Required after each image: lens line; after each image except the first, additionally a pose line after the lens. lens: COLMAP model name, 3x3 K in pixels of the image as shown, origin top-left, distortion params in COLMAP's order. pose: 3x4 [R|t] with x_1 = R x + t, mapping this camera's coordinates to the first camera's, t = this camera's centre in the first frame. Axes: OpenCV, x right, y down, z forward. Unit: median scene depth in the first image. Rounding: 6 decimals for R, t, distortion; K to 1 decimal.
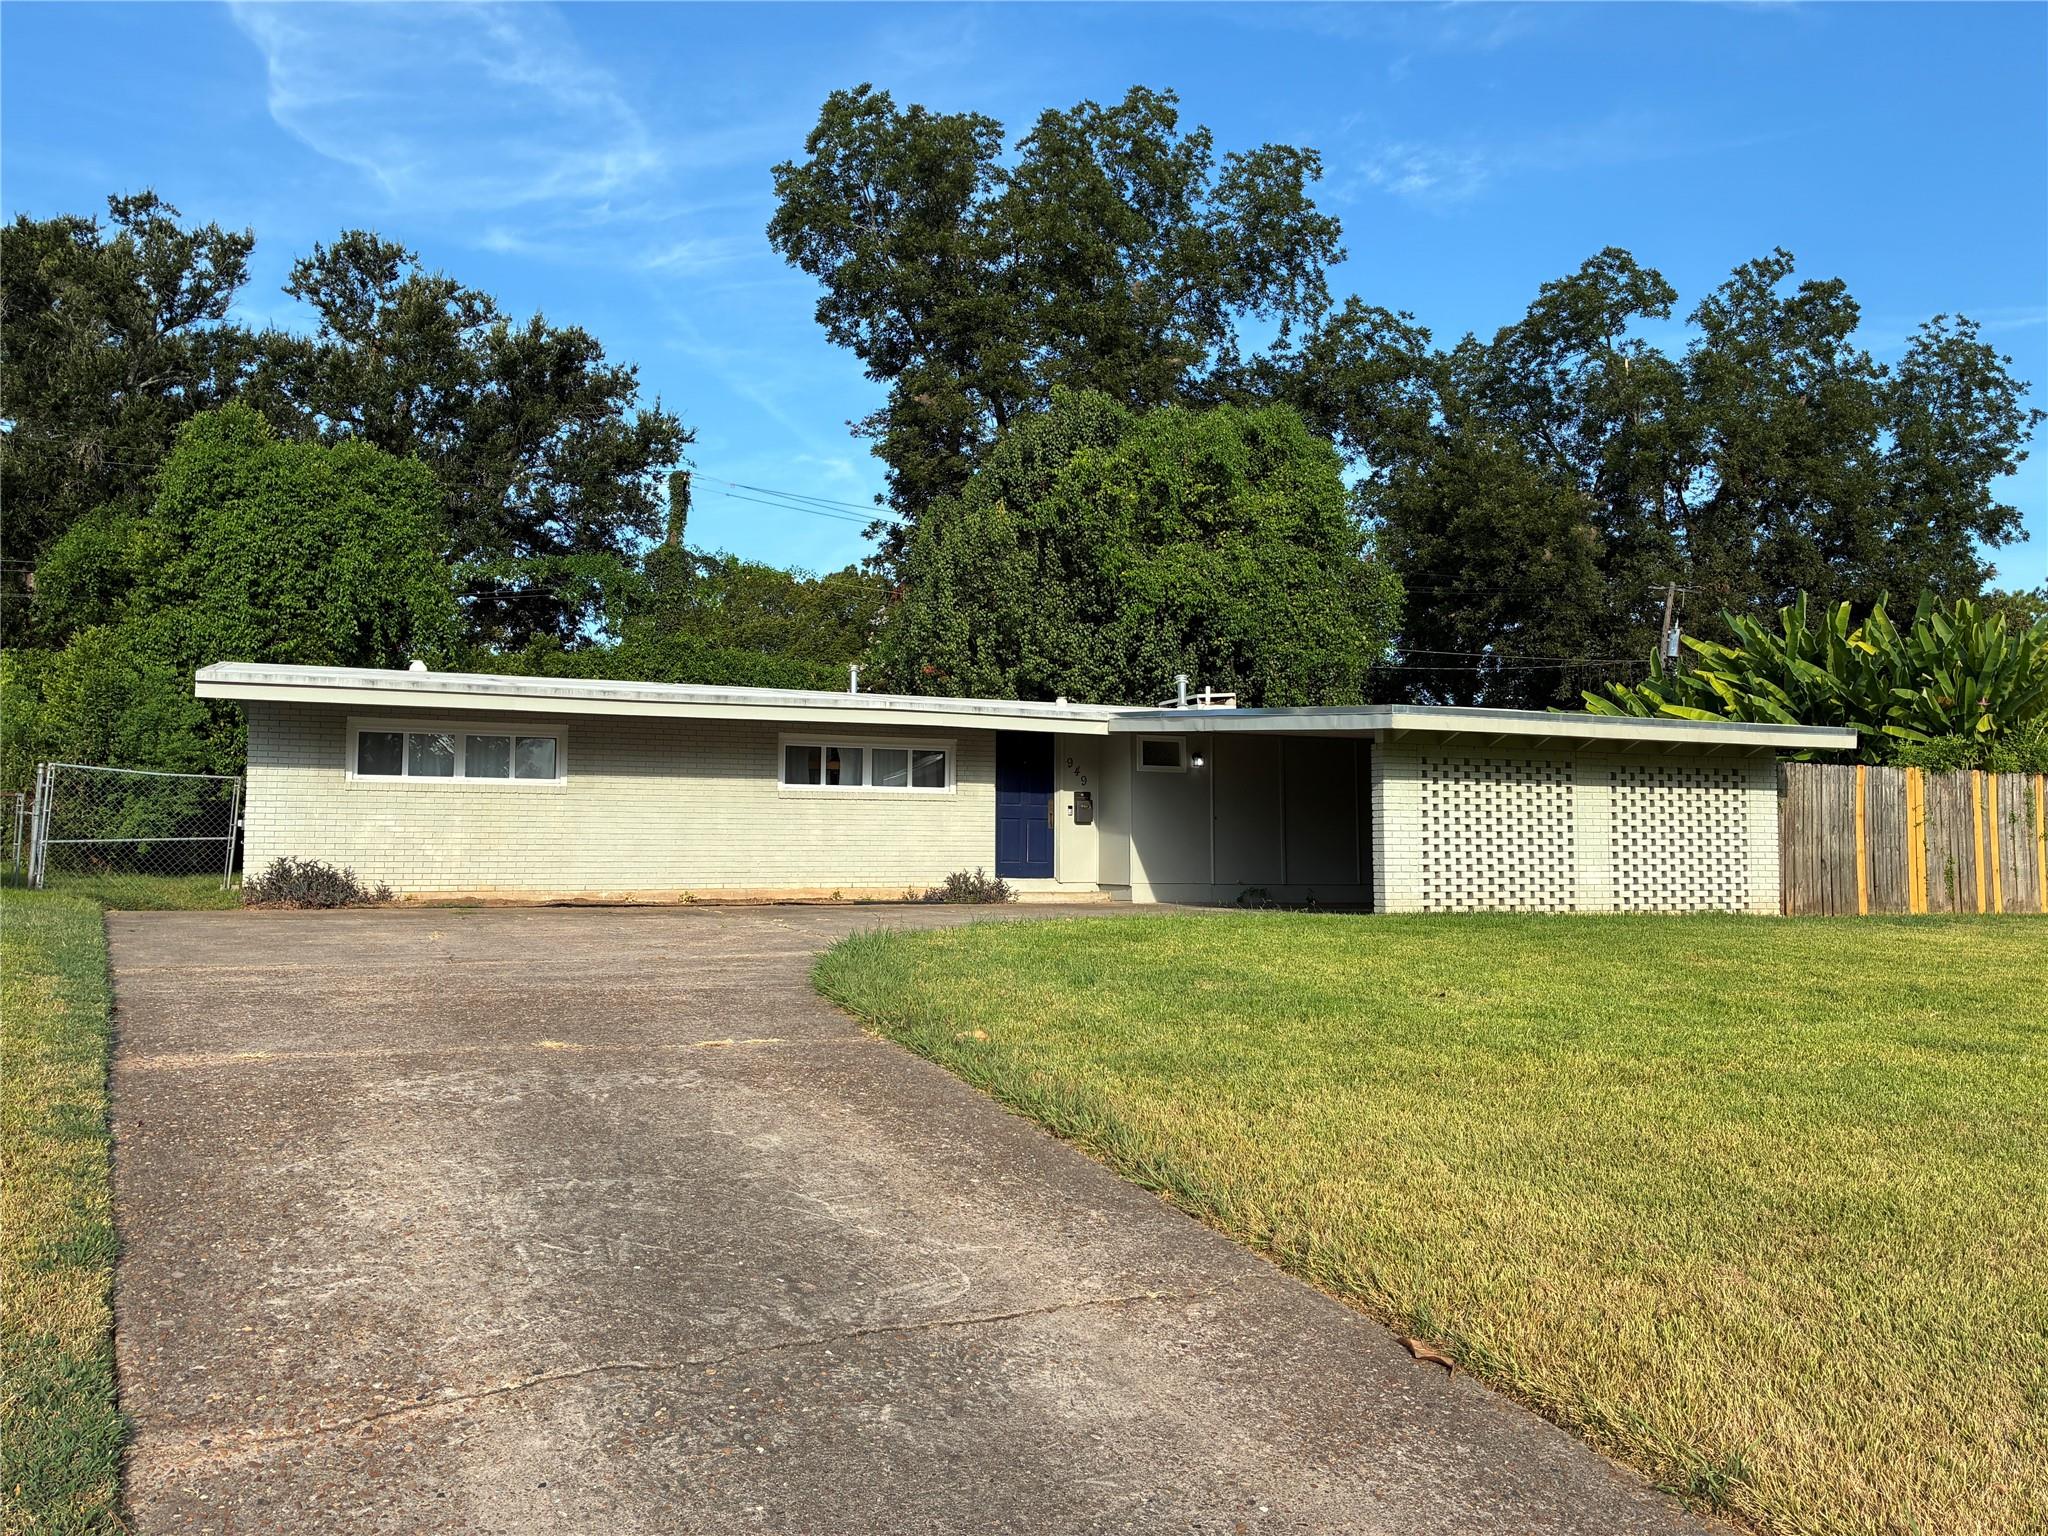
lens RADIAL K [[1536.5, 0, 1026.6], [0, 1536.5, 754.2], [0, 0, 1]] dist [0.039479, -0.051914]
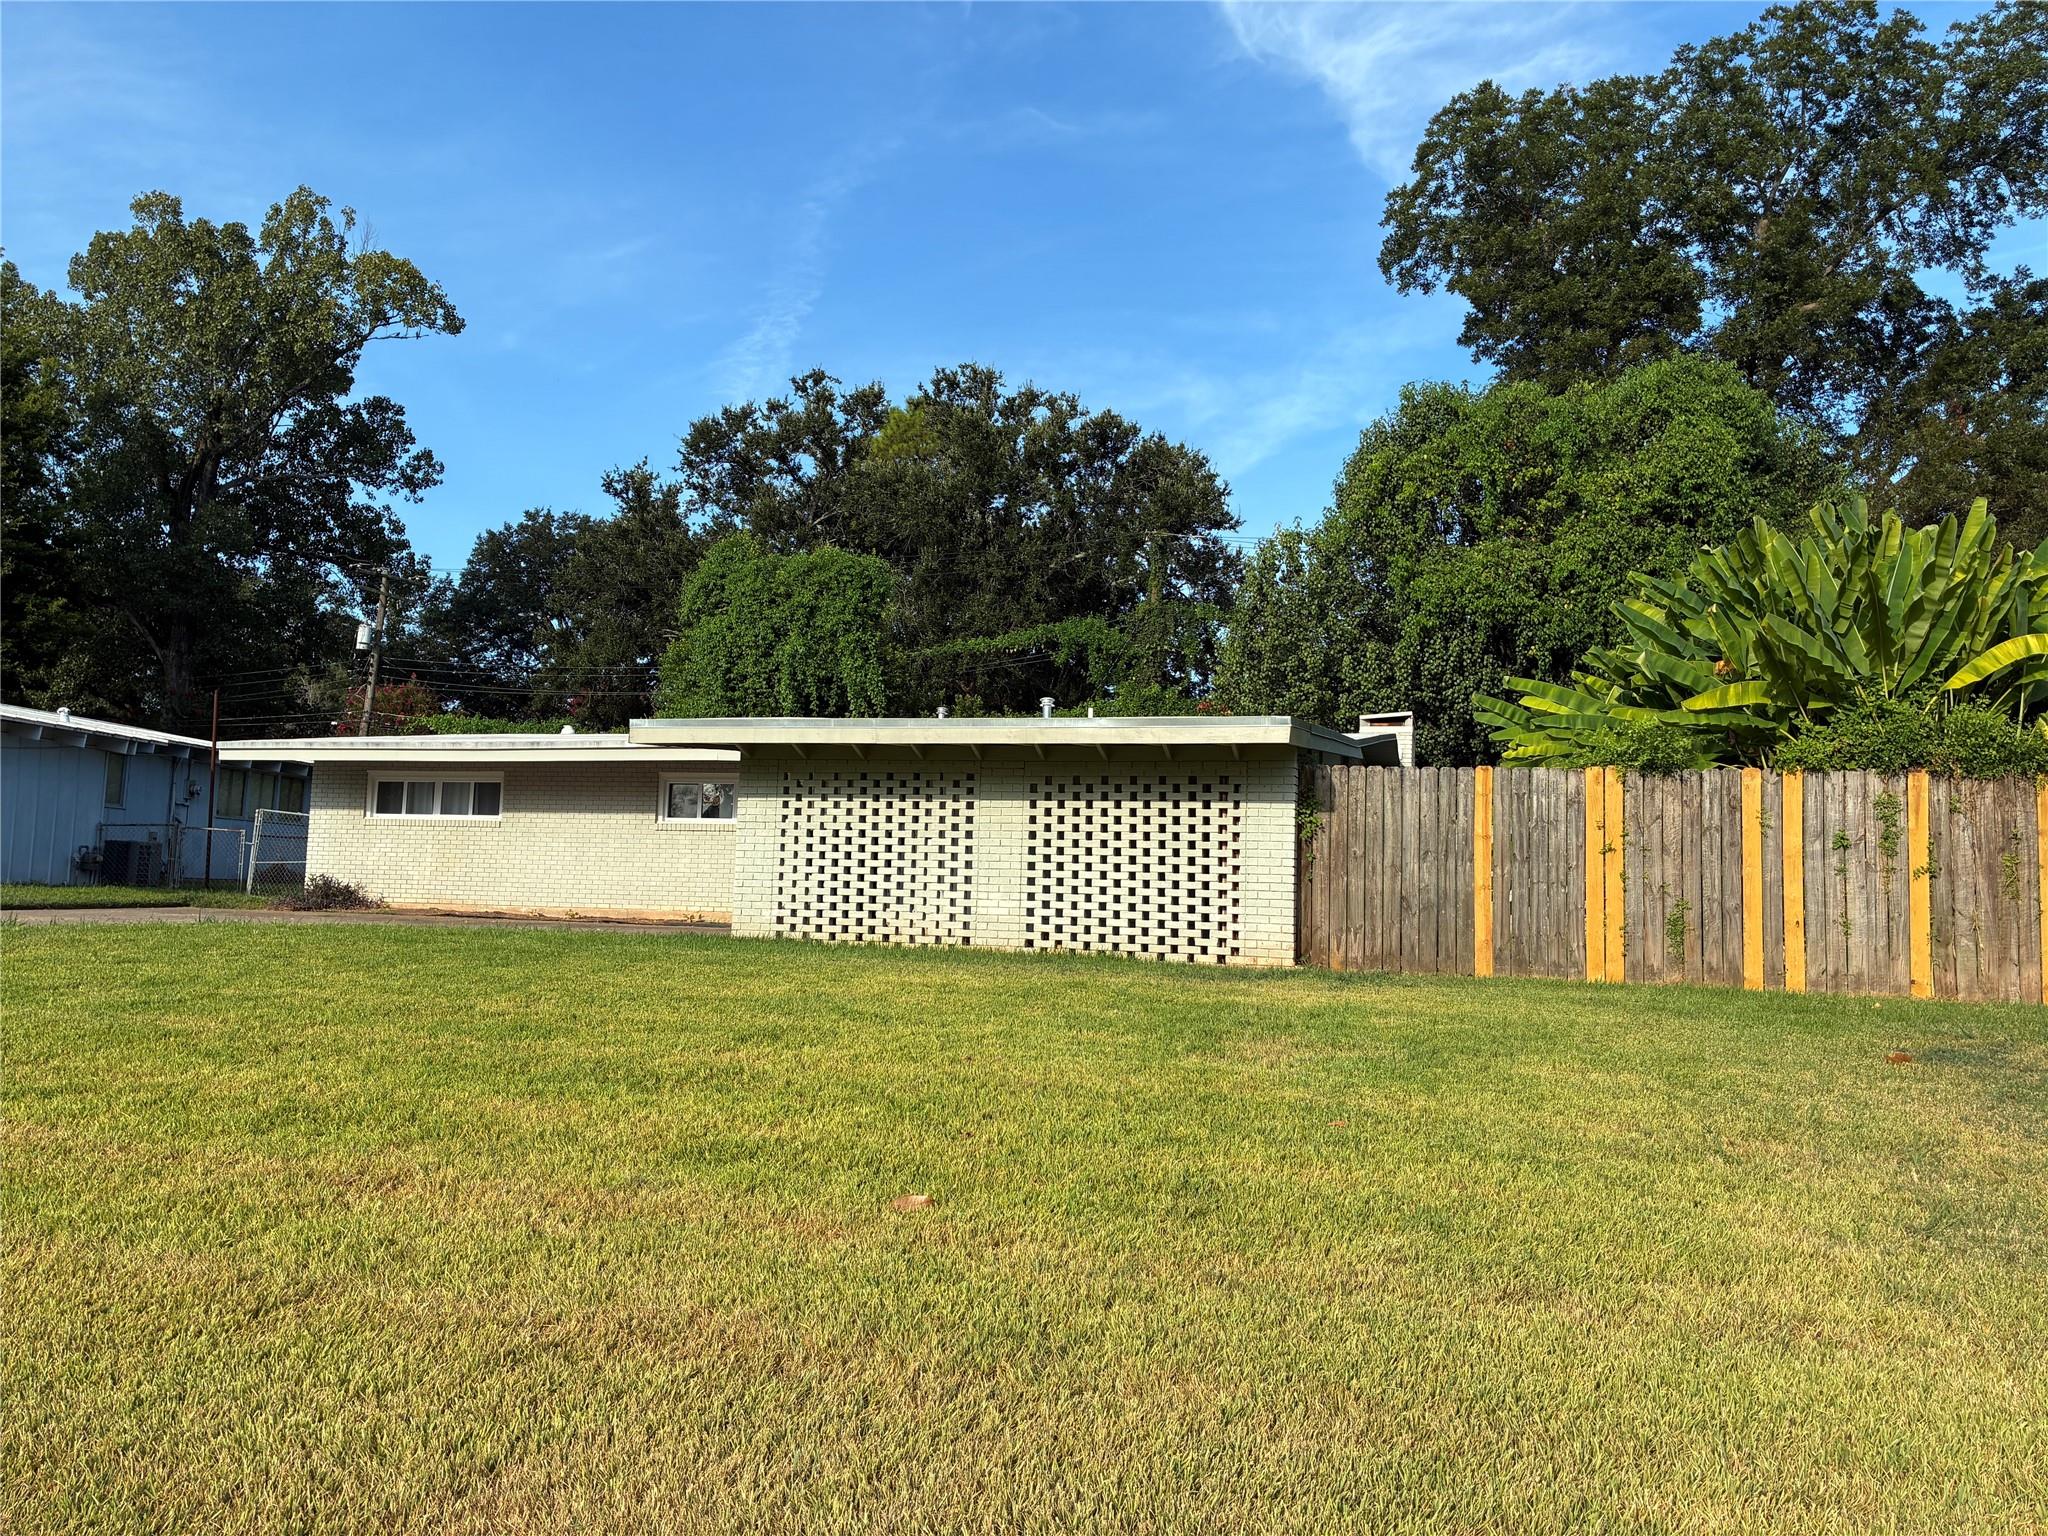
lens RADIAL K [[1536.5, 0, 1013.4], [0, 1536.5, 767.2], [0, 0, 1]] dist [0.039479, -0.051914]
pose [[0.766889, -0.036369, -0.640748, 0.455553], [0.016586, 0.999183, -0.036863, 0.016697], [0.641565, 0.017643, 0.766866, 0.174164]]
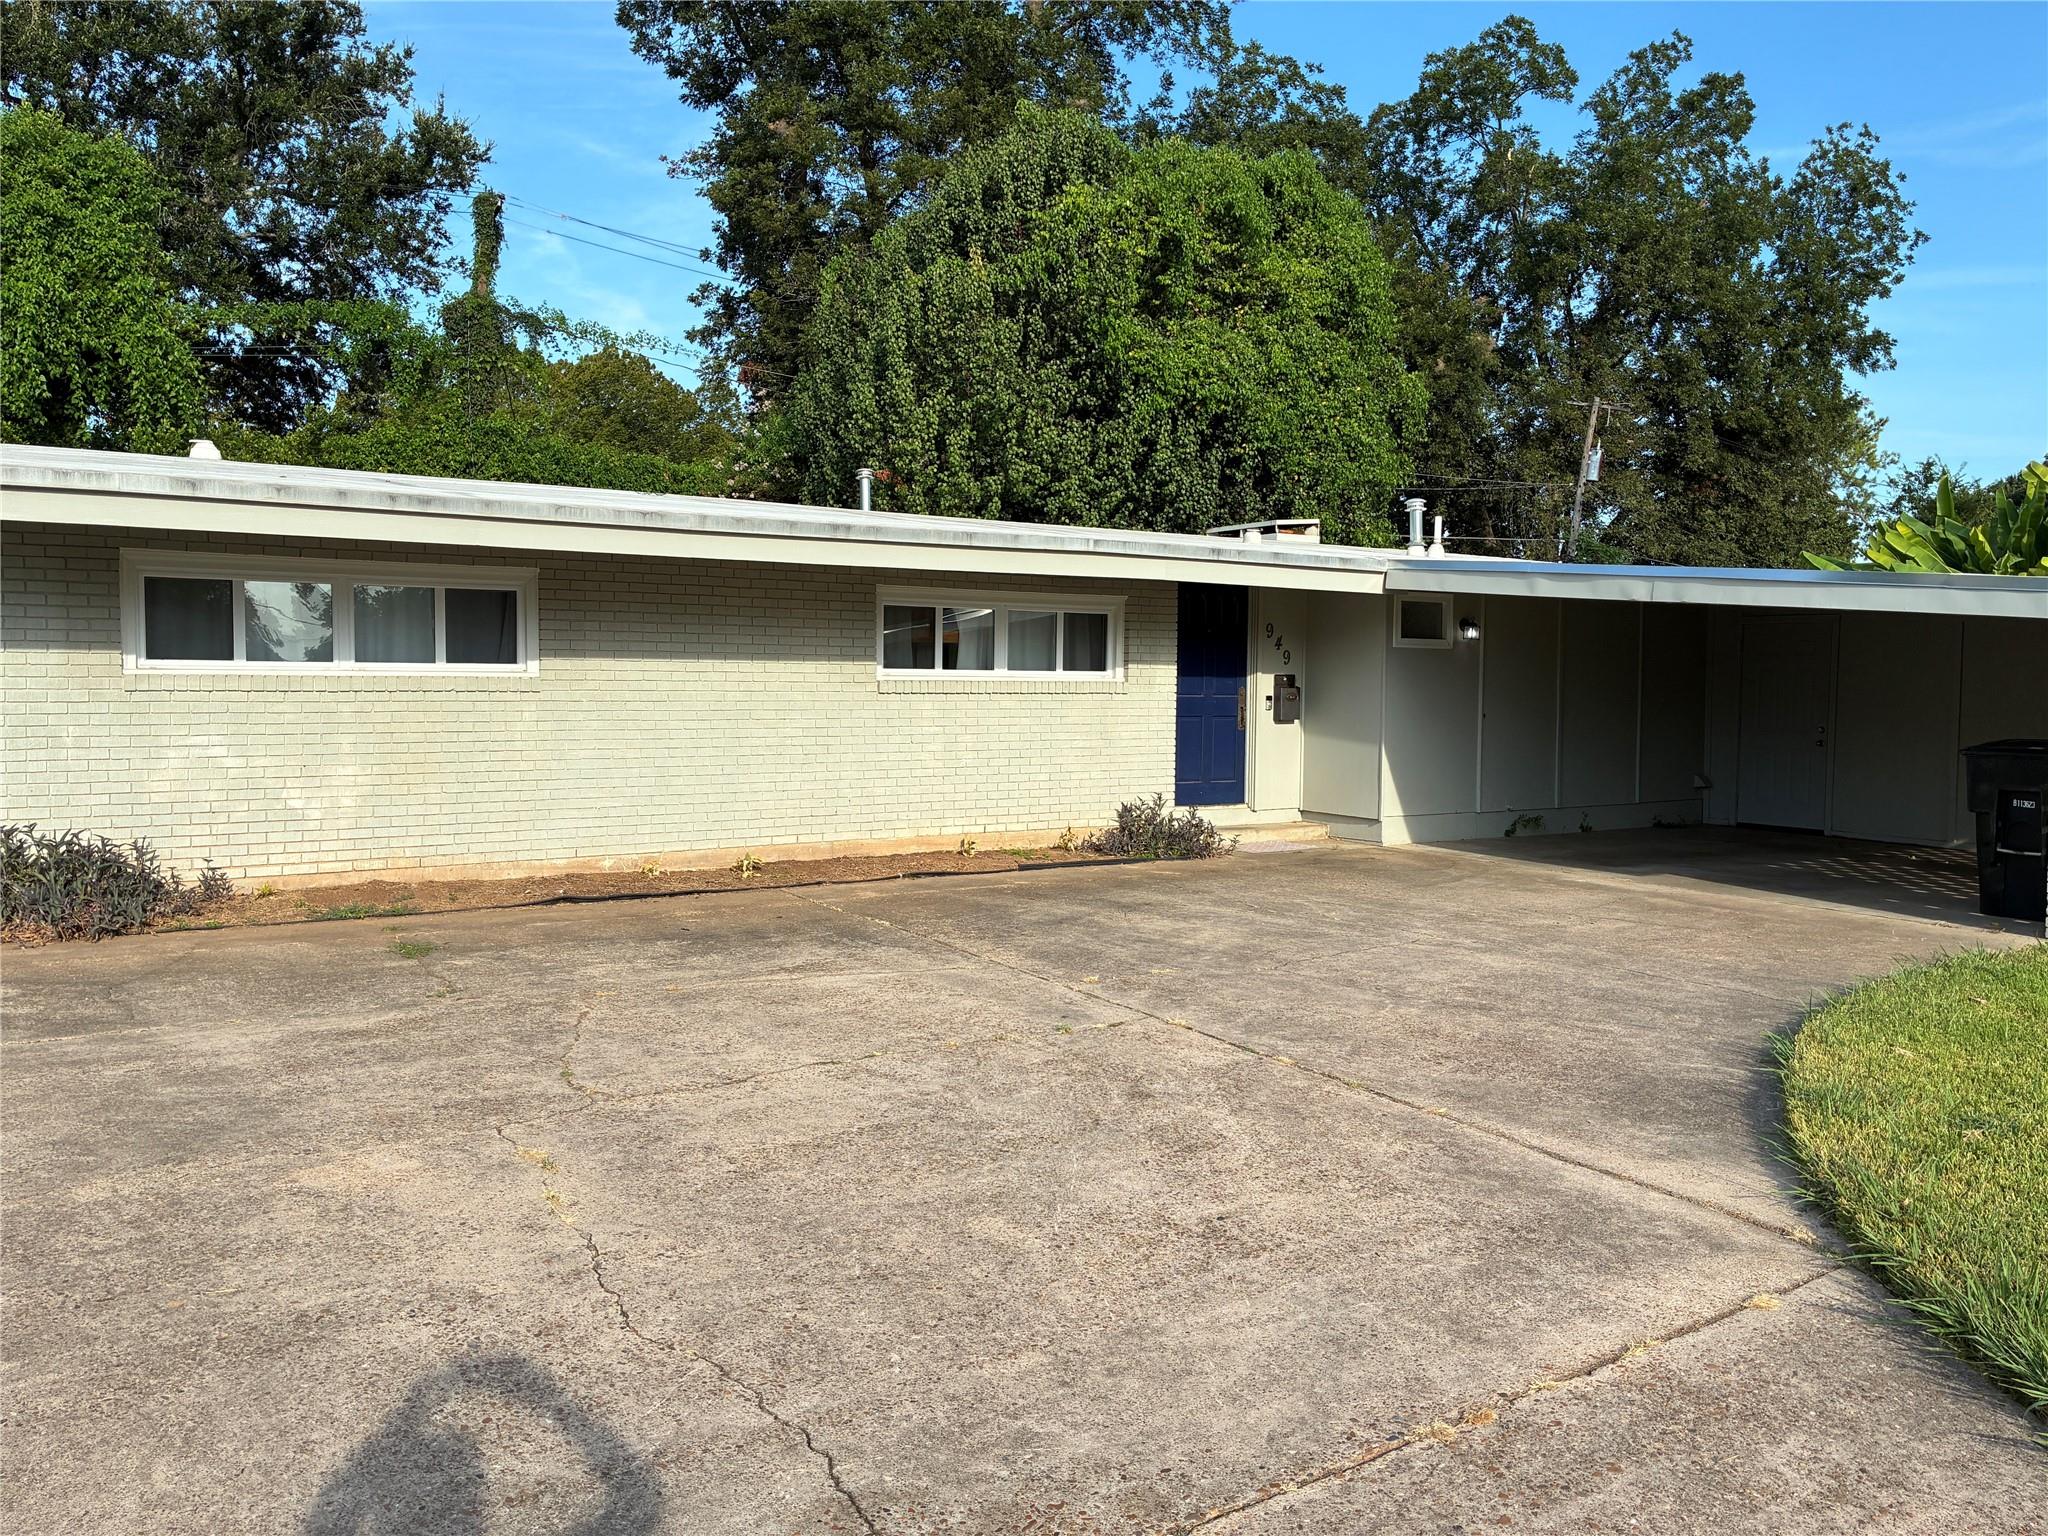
lens RADIAL K [[1536.5, 0, 1023.4], [0, 1536.5, 767.7], [0, 0, 1]] dist [0.039479, -0.051914]
pose [[0.985249, -0.002058, 0.171112, -0.122966], [-0.020743, 0.991119, 0.131353, -0.013485], [-0.169862, -0.132965, 0.976456, 0.231589]]
